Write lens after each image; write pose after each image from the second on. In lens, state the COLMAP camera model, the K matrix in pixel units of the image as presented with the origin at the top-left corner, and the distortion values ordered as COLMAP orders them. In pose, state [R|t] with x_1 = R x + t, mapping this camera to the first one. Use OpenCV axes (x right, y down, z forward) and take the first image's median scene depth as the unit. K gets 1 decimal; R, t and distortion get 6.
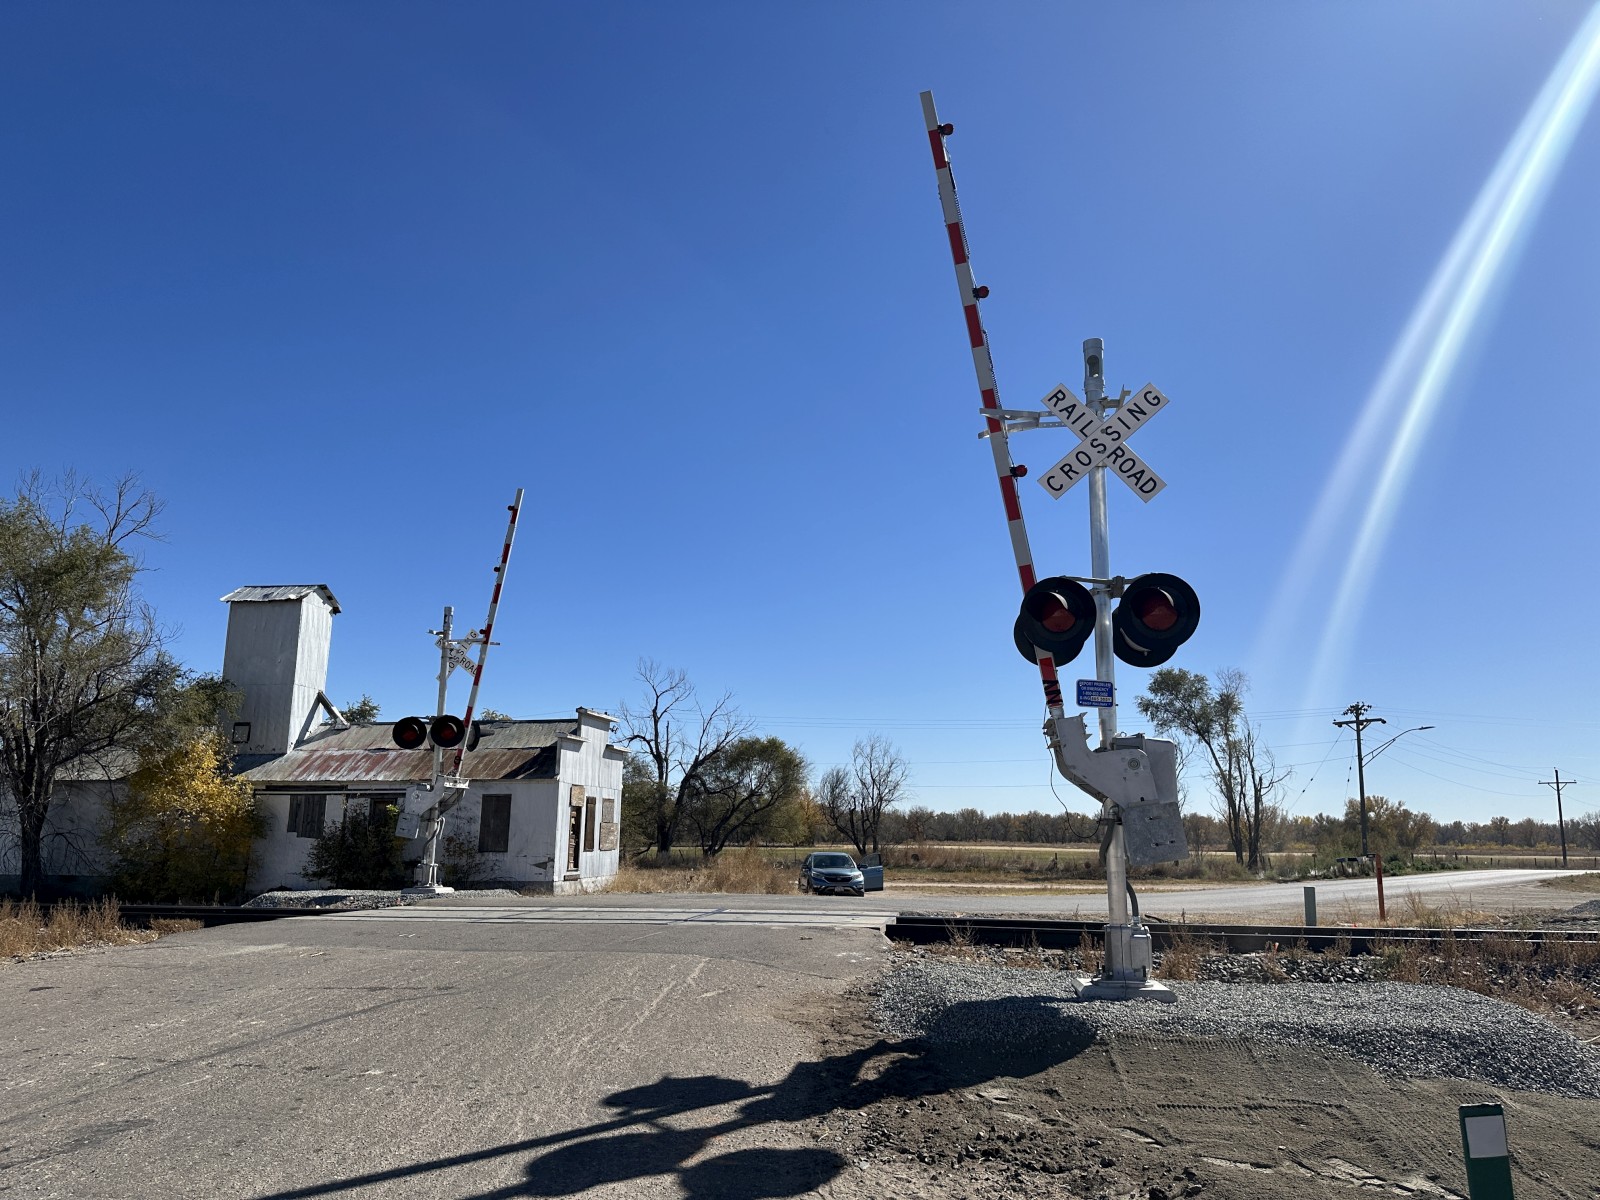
lens RADIAL K [[1153.4, 0, 792.2], [0, 1153.4, 611.3], [0, 0, 1]] dist [0.100642, -0.109576]
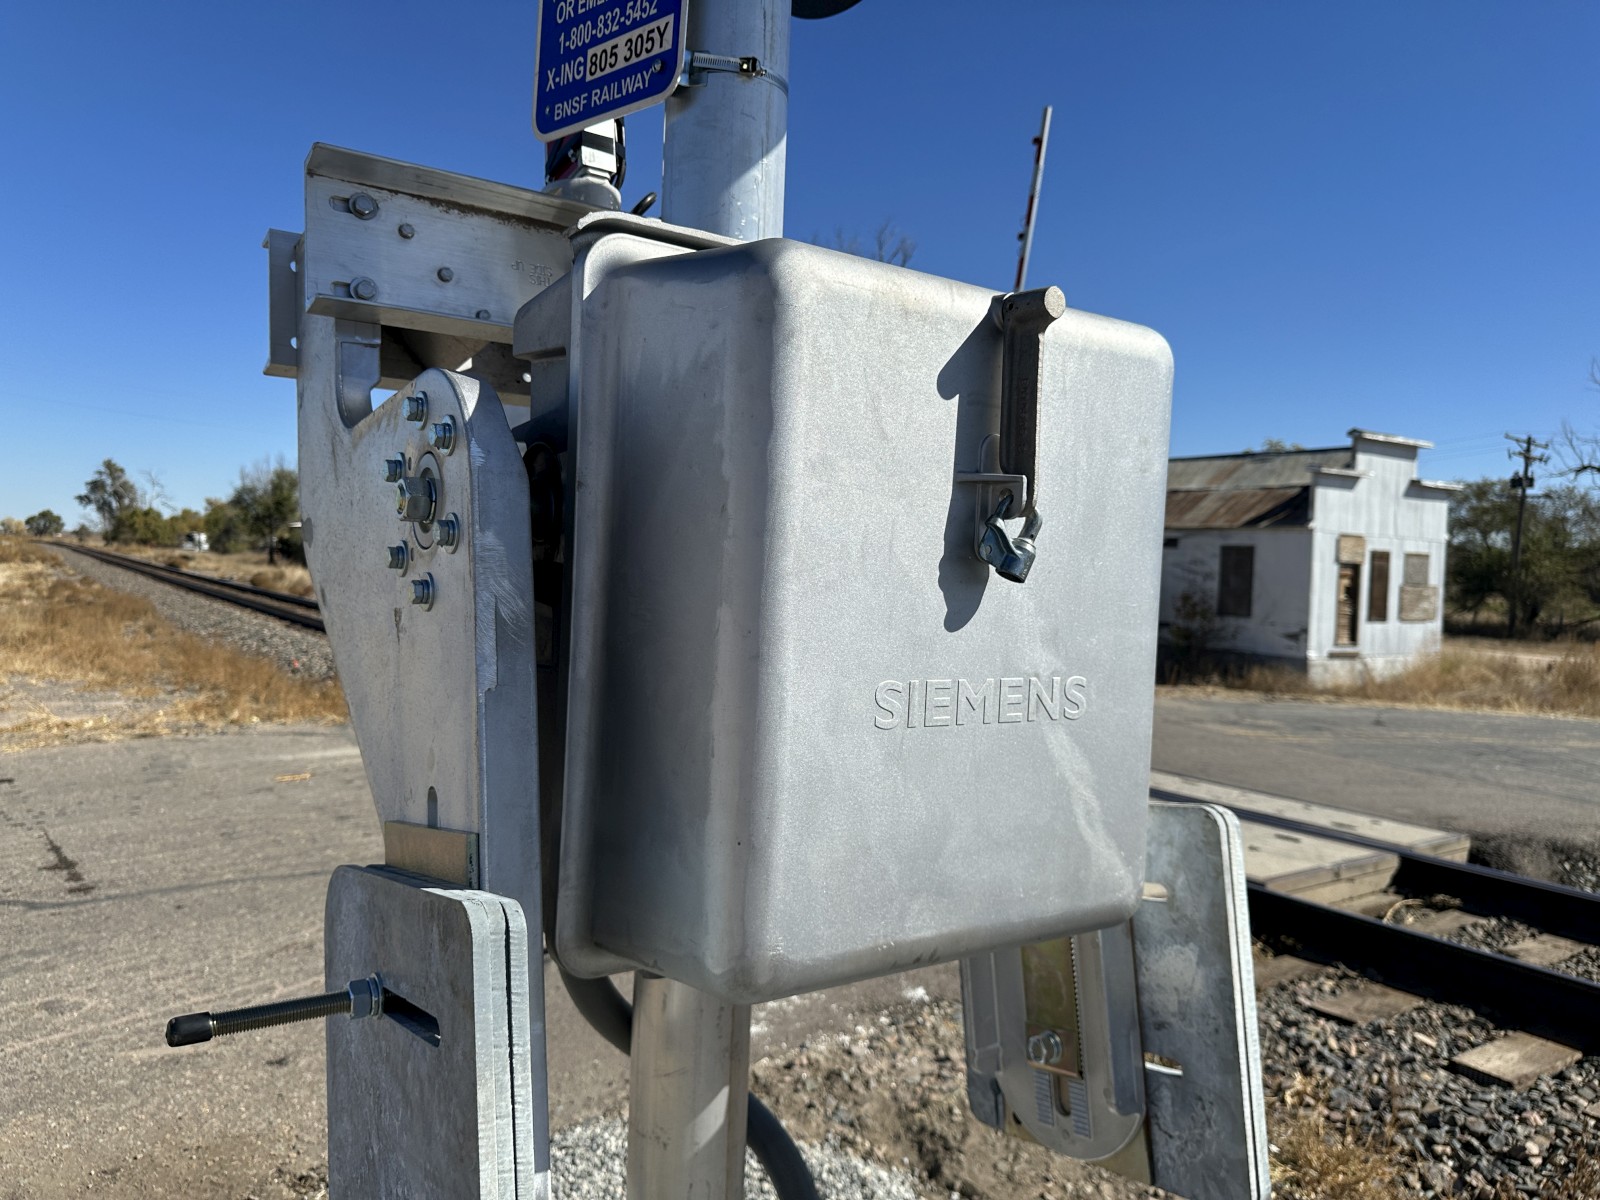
lens RADIAL K [[1153.4, 0, 792.2], [0, 1153.4, 611.3], [0, 0, 1]] dist [0.100642, -0.109576]
pose [[0.704172, 0.059652, -0.707519, 0.099558], [0.097686, 0.978850, 0.179752, 0.027956], [0.703278, -0.195691, 0.683451, 0.229762]]
